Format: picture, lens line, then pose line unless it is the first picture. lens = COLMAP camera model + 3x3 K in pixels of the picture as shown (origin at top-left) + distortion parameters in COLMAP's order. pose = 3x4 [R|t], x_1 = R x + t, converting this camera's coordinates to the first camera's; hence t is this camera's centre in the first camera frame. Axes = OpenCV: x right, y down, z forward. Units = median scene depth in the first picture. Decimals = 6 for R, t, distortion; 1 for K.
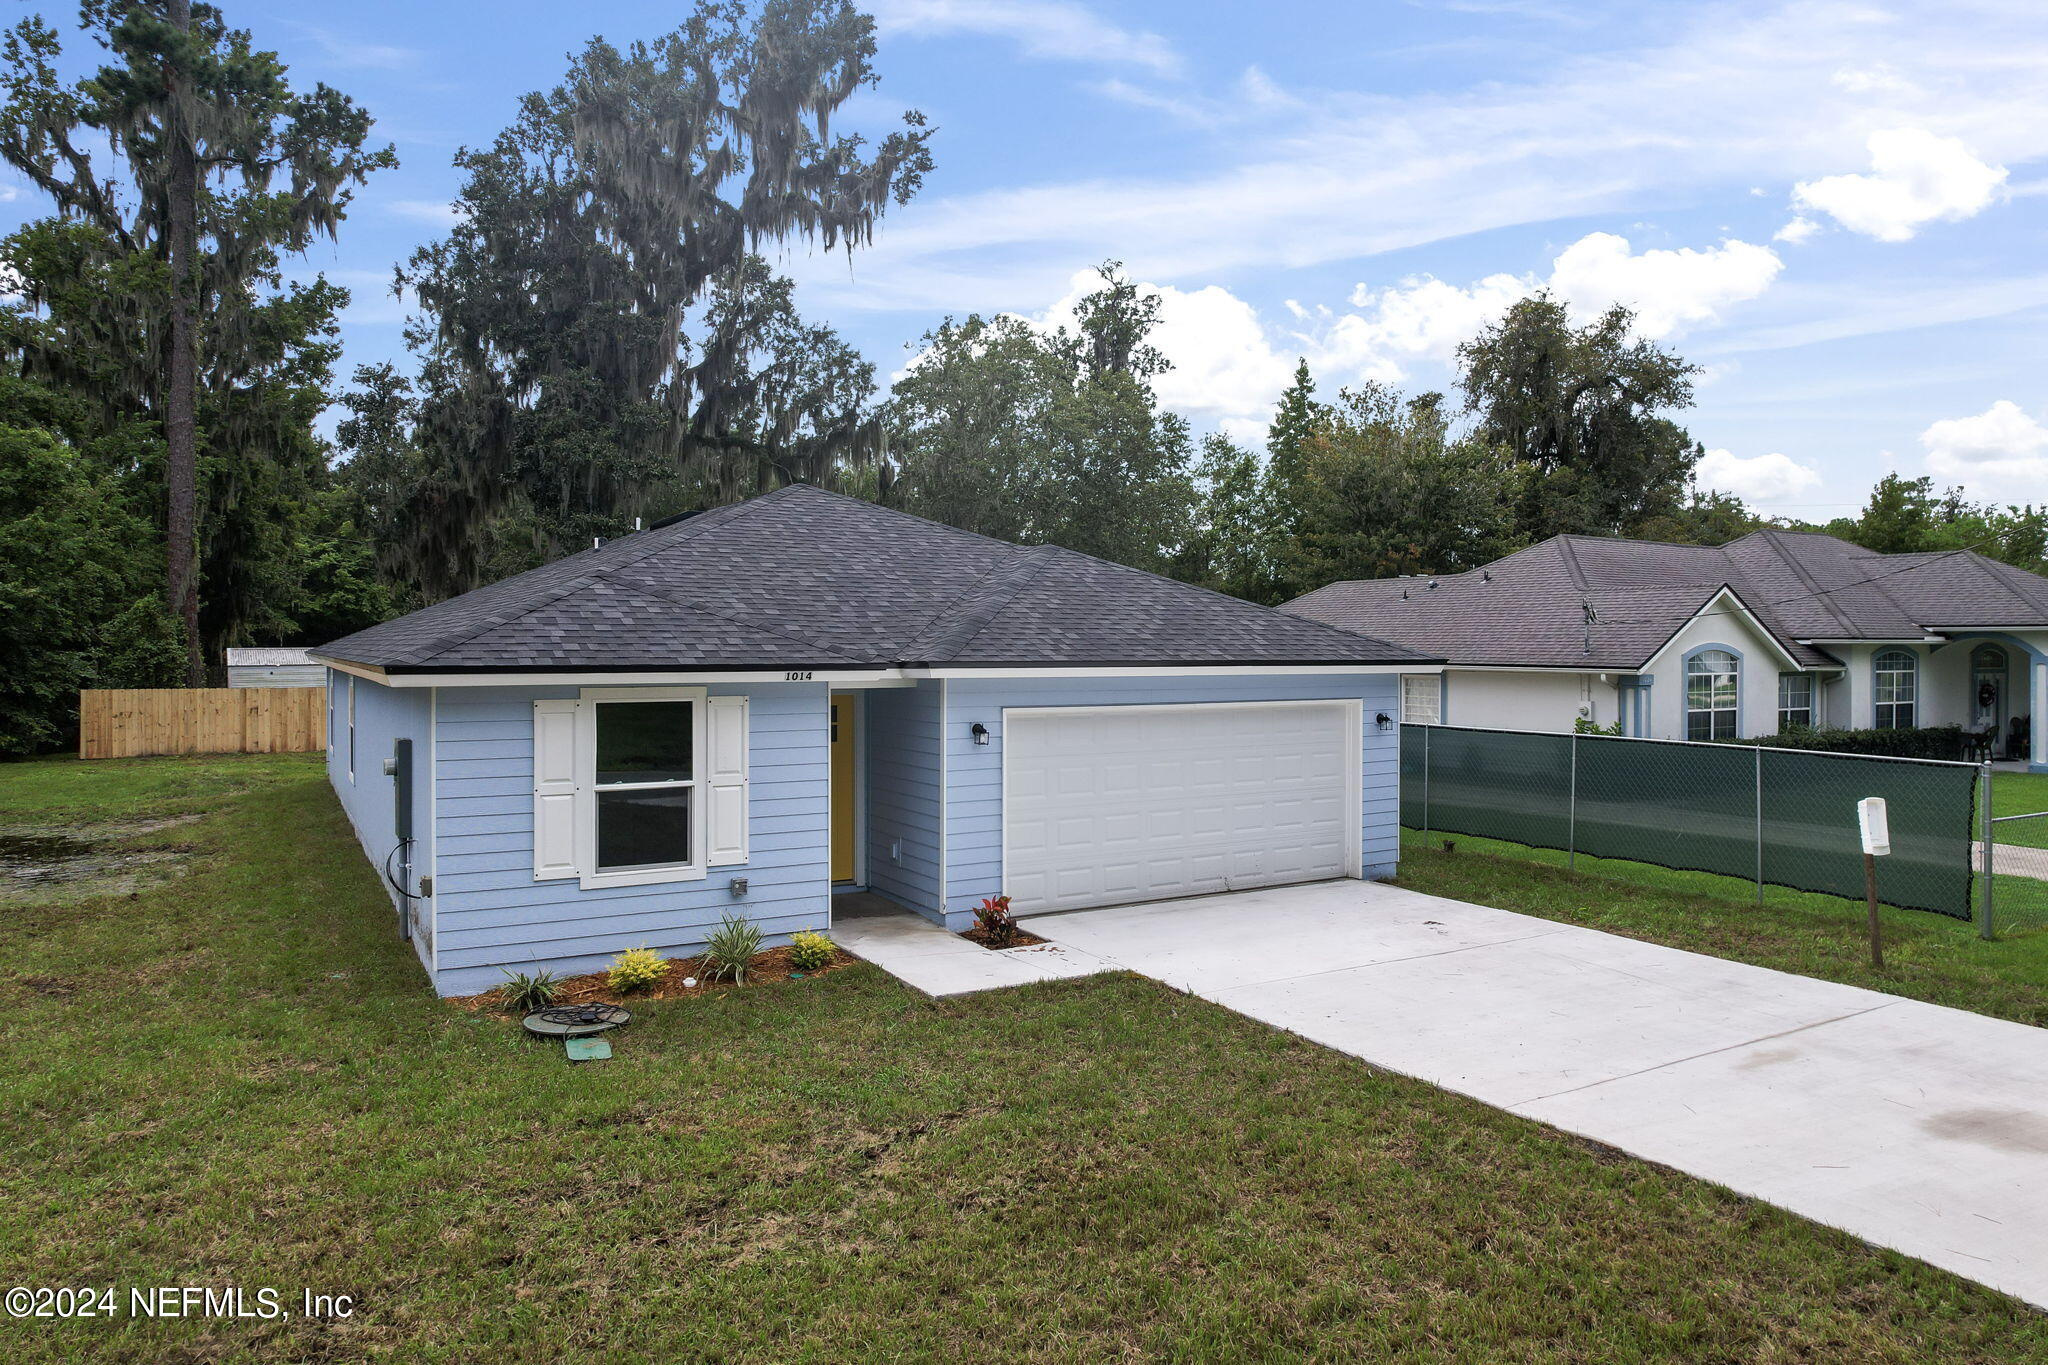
lens RADIAL K [[1330.6, 0, 1027.1], [0, 1330.6, 653.3], [0, 0, 1]] dist [-0.081382, 0.081760]
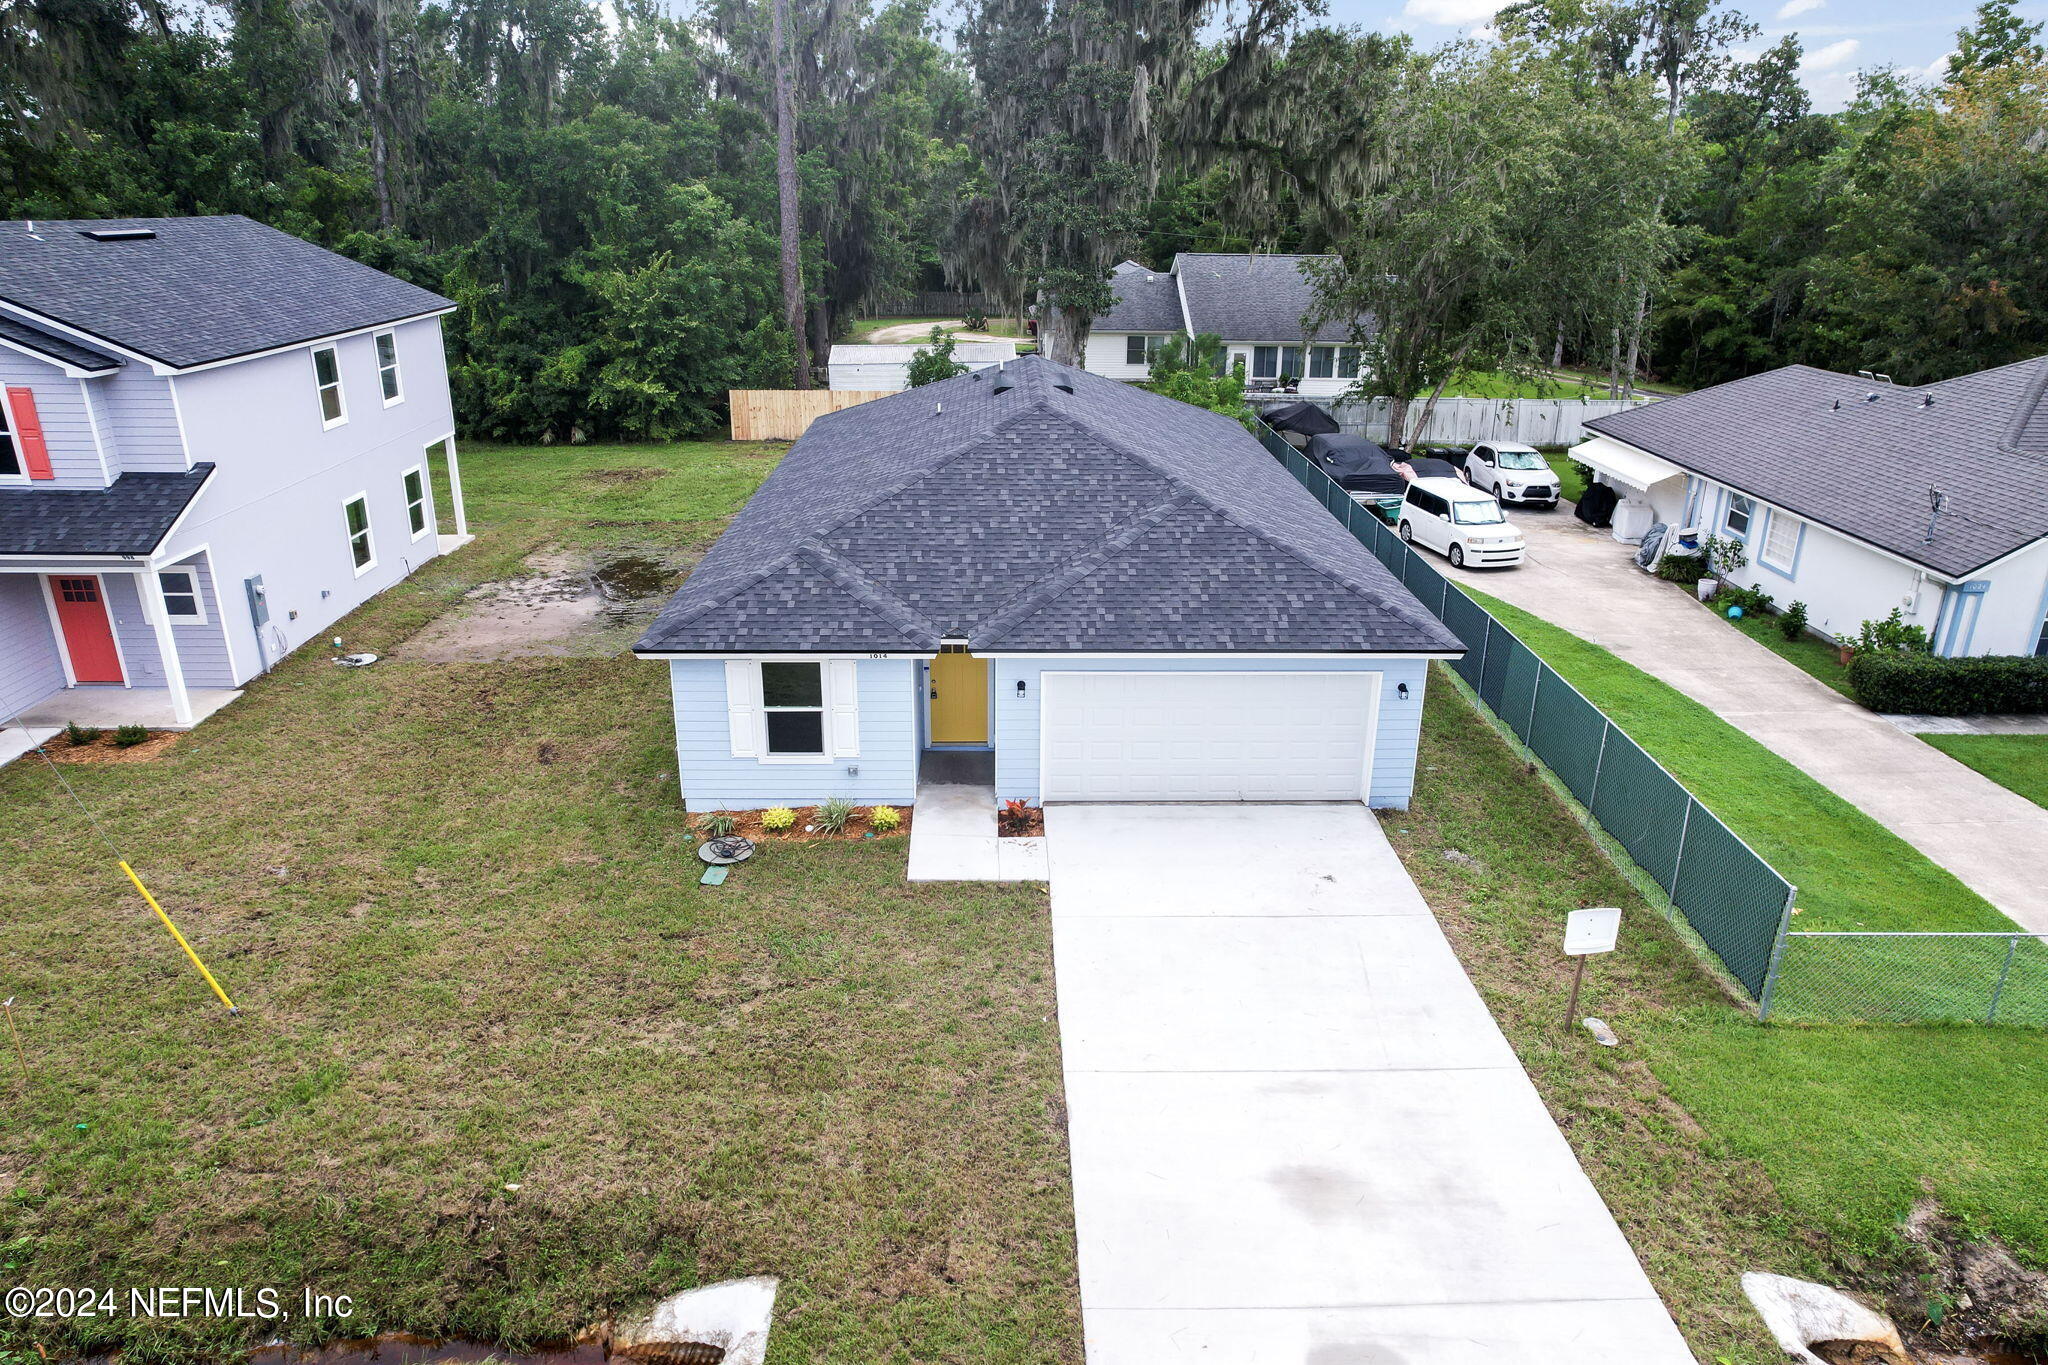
lens RADIAL K [[1305.6, 0, 1025.7], [0, 1305.6, 661.6], [0, 0, 1]] dist [-0.042104, 0.002702]
pose [[0.870446, 0.173475, -0.460685, 0.620805], [-0.009111, 0.941365, 0.337266, -0.448415], [0.492180, -0.289374, 0.820988, -0.160640]]
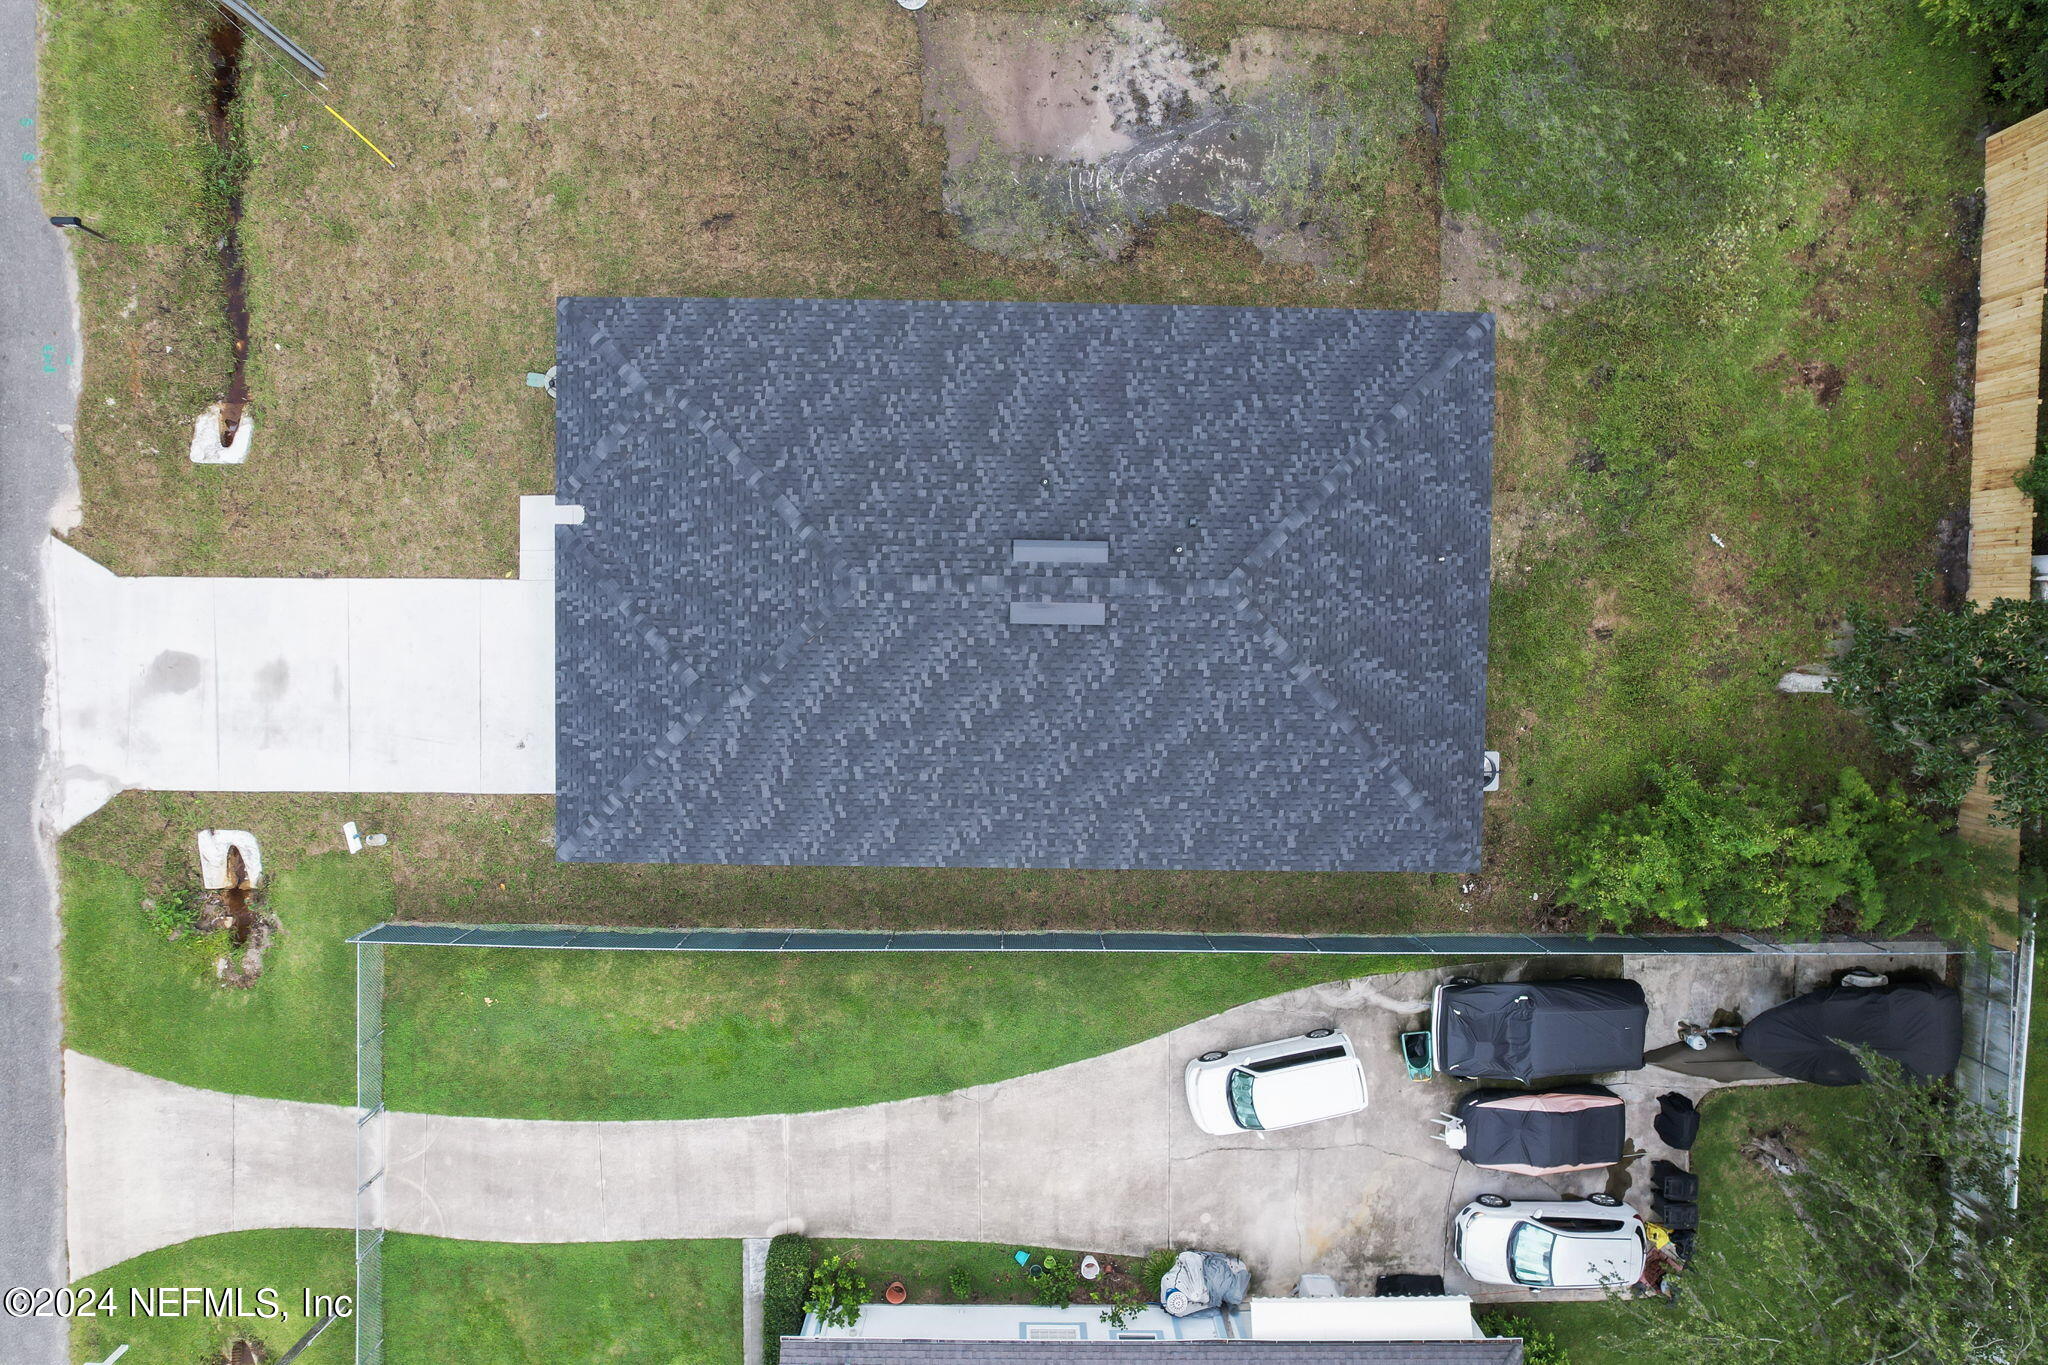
lens RADIAL K [[1305.6, 0, 1025.7], [0, 1305.6, 661.6], [0, 0, 1]] dist [-0.042104, 0.002702]
pose [[-0.519287, 0.854238, 0.024846, -0.314006], [-0.020864, -0.041738, 0.998911, -2.046610], [0.854345, 0.518203, 0.039497, 1.598074]]
